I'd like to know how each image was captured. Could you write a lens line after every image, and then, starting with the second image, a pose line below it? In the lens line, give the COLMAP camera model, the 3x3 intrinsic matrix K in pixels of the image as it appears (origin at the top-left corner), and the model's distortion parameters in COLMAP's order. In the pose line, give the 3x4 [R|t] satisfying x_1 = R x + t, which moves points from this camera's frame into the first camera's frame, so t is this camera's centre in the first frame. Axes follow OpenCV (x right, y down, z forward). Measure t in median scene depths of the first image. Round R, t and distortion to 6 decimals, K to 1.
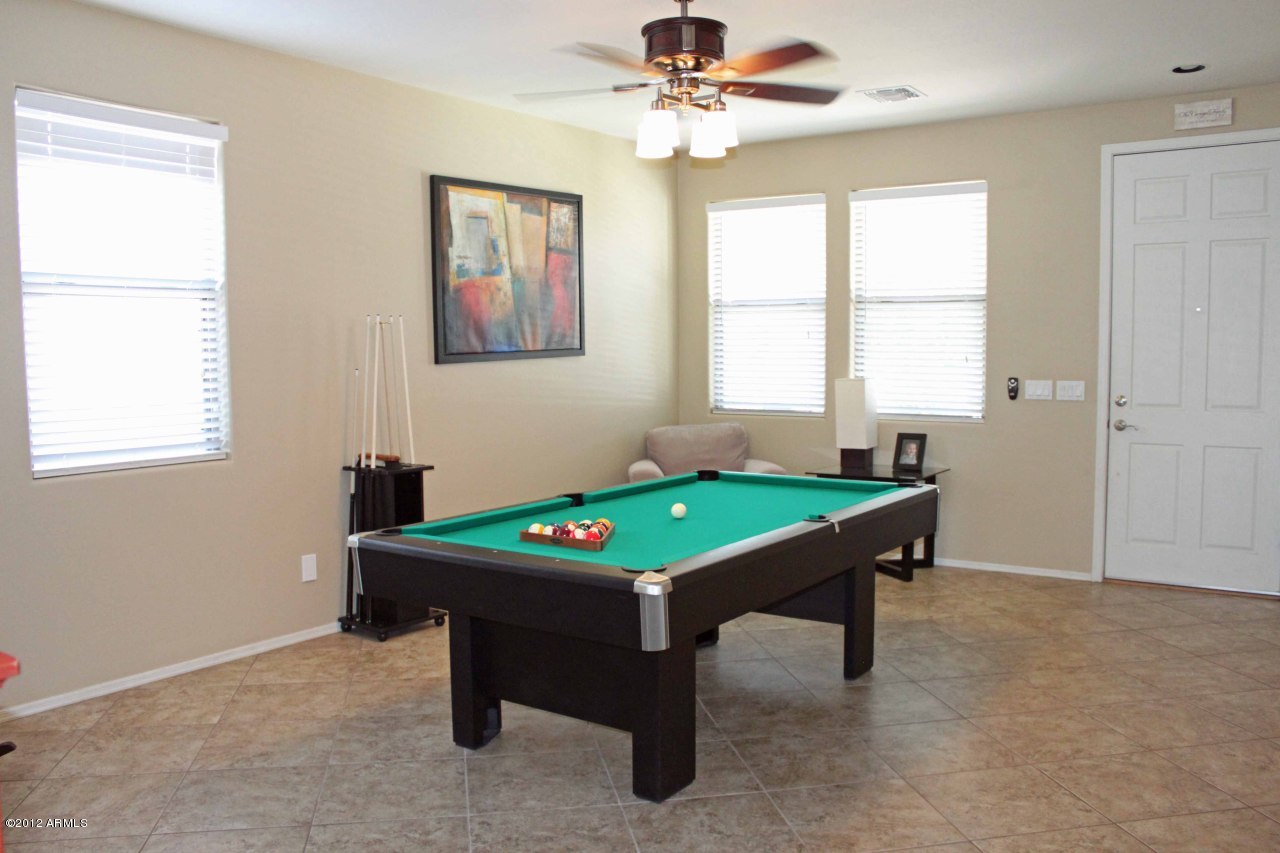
lens RADIAL K [[1055.9, 0, 630.8], [0, 1055.9, 434.7], [0, 0, 1]] dist [-0.170802, 0.147079]
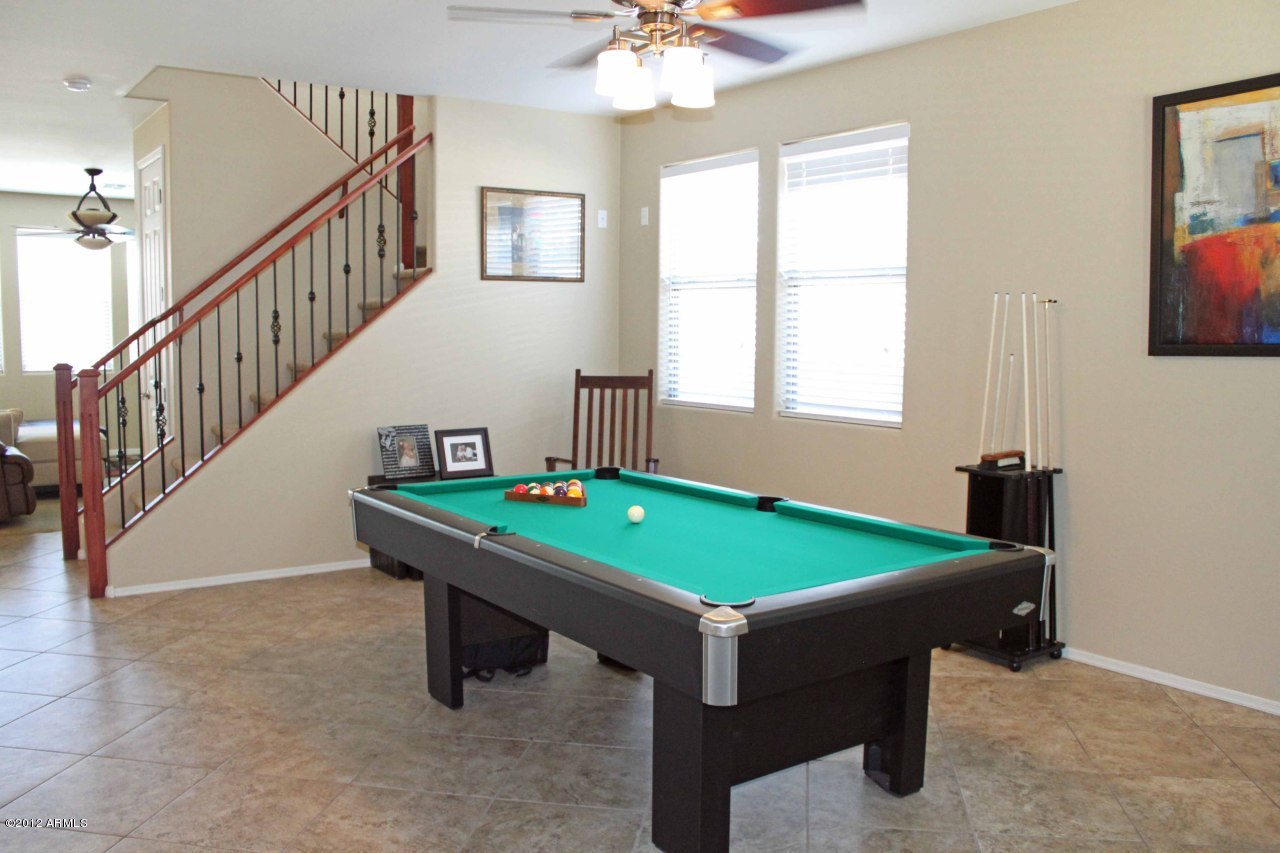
lens RADIAL K [[1055.9, 0, 630.8], [0, 1055.9, 434.7], [0, 0, 1]] dist [-0.170802, 0.147079]
pose [[-0.326437, 0.102756, -0.939617, 0.798948], [-0.079751, 0.987534, 0.135703, -0.104985], [0.941848, 0.119234, -0.314173, 1.156099]]
